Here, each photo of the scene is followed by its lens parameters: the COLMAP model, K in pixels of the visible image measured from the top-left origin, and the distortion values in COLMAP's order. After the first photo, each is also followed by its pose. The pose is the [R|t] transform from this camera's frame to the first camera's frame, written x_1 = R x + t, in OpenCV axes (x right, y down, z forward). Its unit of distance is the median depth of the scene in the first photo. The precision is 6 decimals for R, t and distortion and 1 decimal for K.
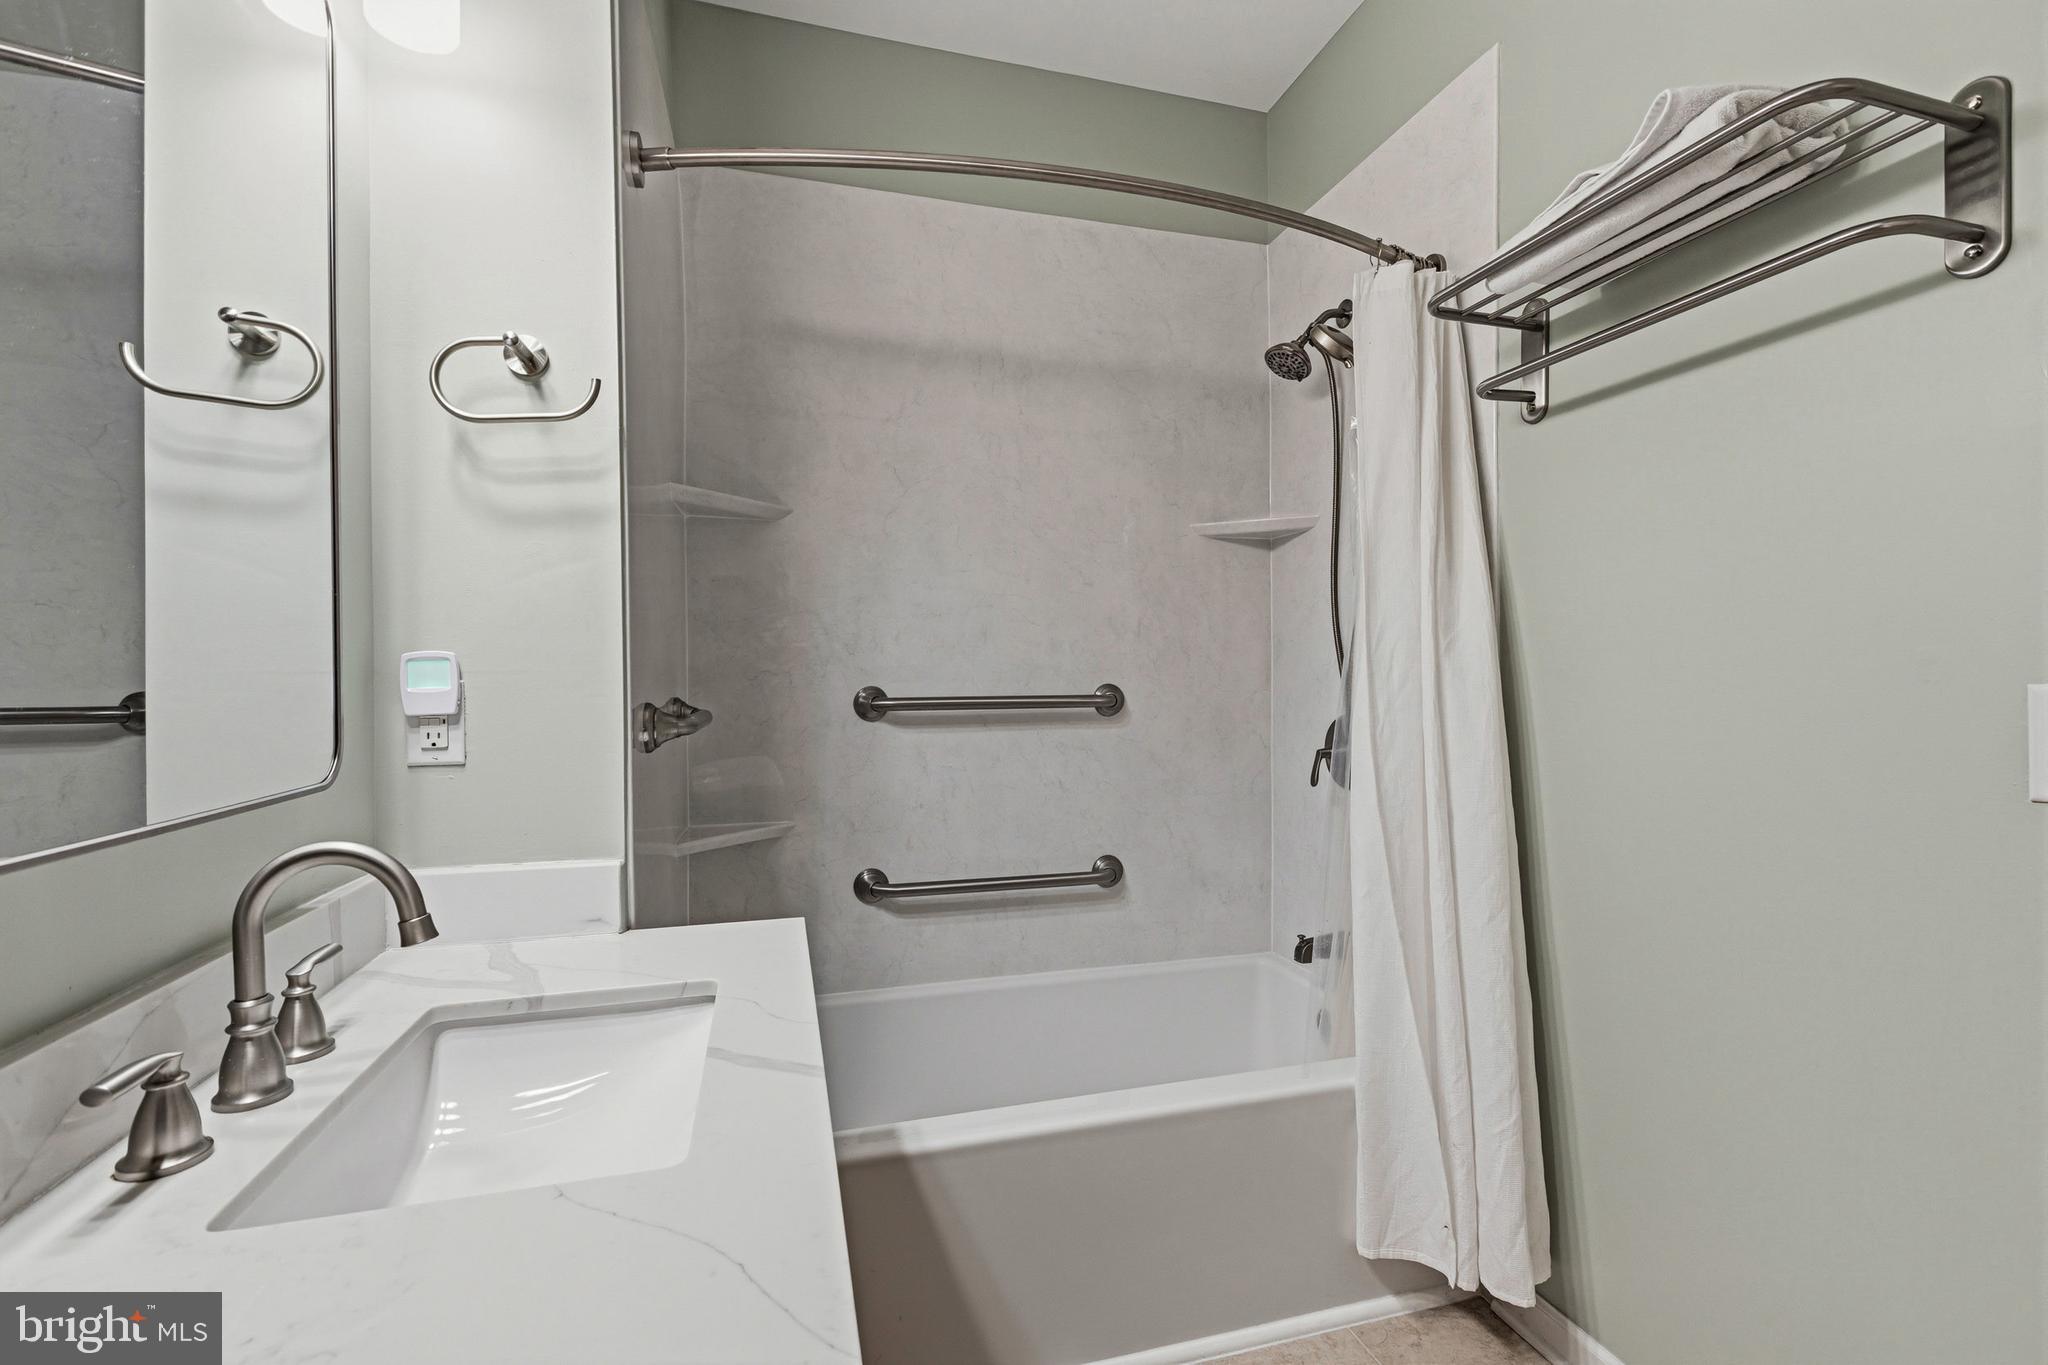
lens RADIAL K [[910.8, 0, 1027.8], [0, 910.8, 675.7], [0, 0, 1]] dist [0.001496, -0.001509]
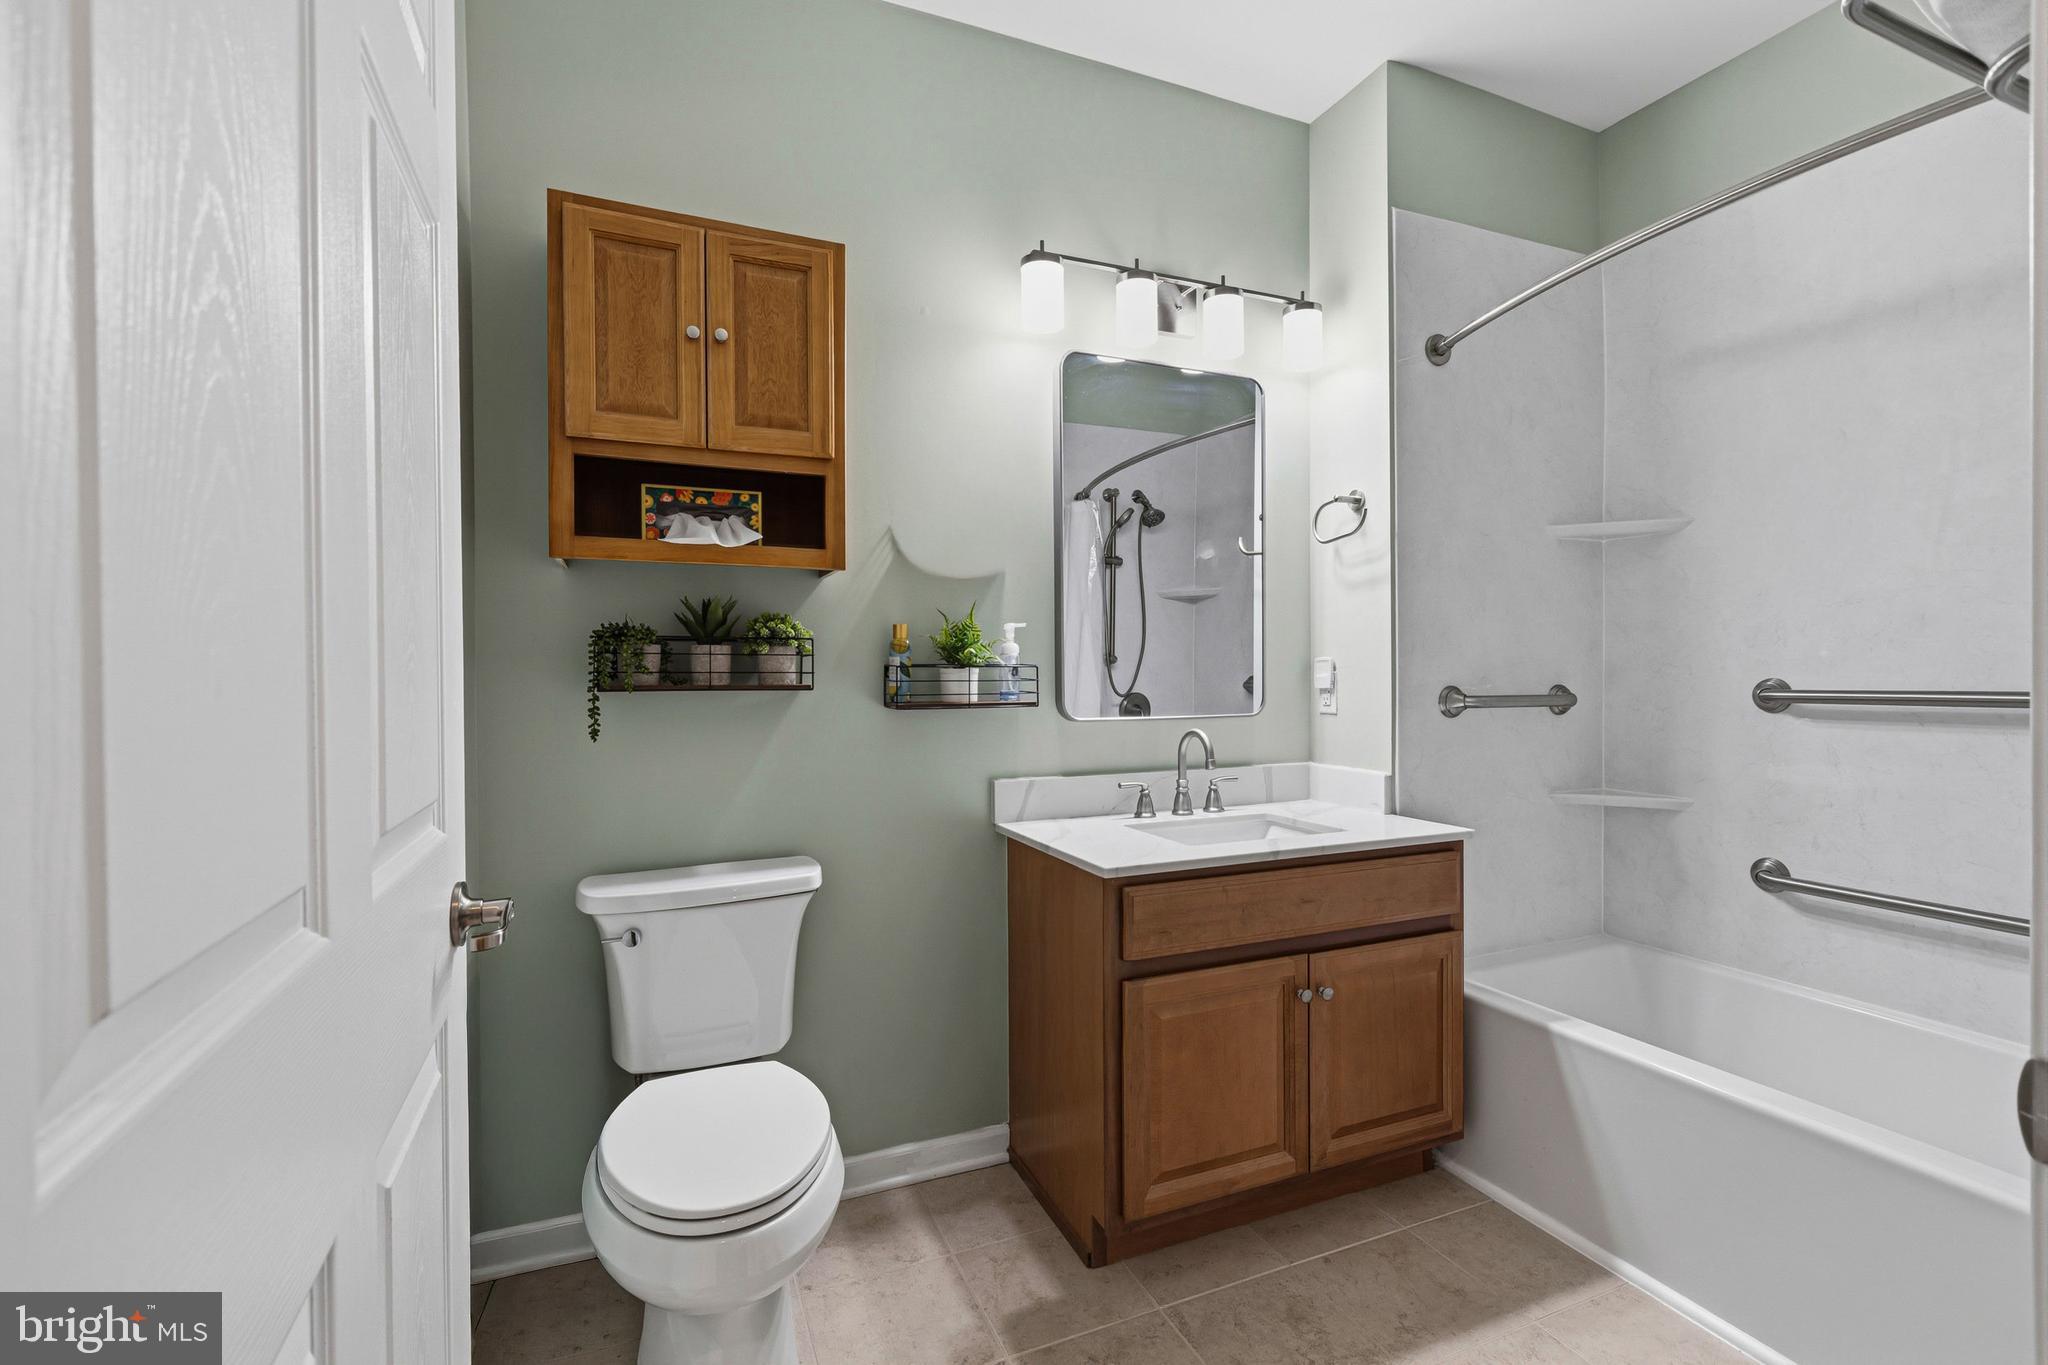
lens RADIAL K [[910.8, 0, 1027.8], [0, 910.8, 675.7], [0, 0, 1]] dist [0.001496, -0.001509]
pose [[0.108568, 0.007168, -0.994063, 0.775706], [0.003410, 0.999965, 0.007583, -0.001759], [0.994083, -0.004213, 0.108540, 0.071246]]
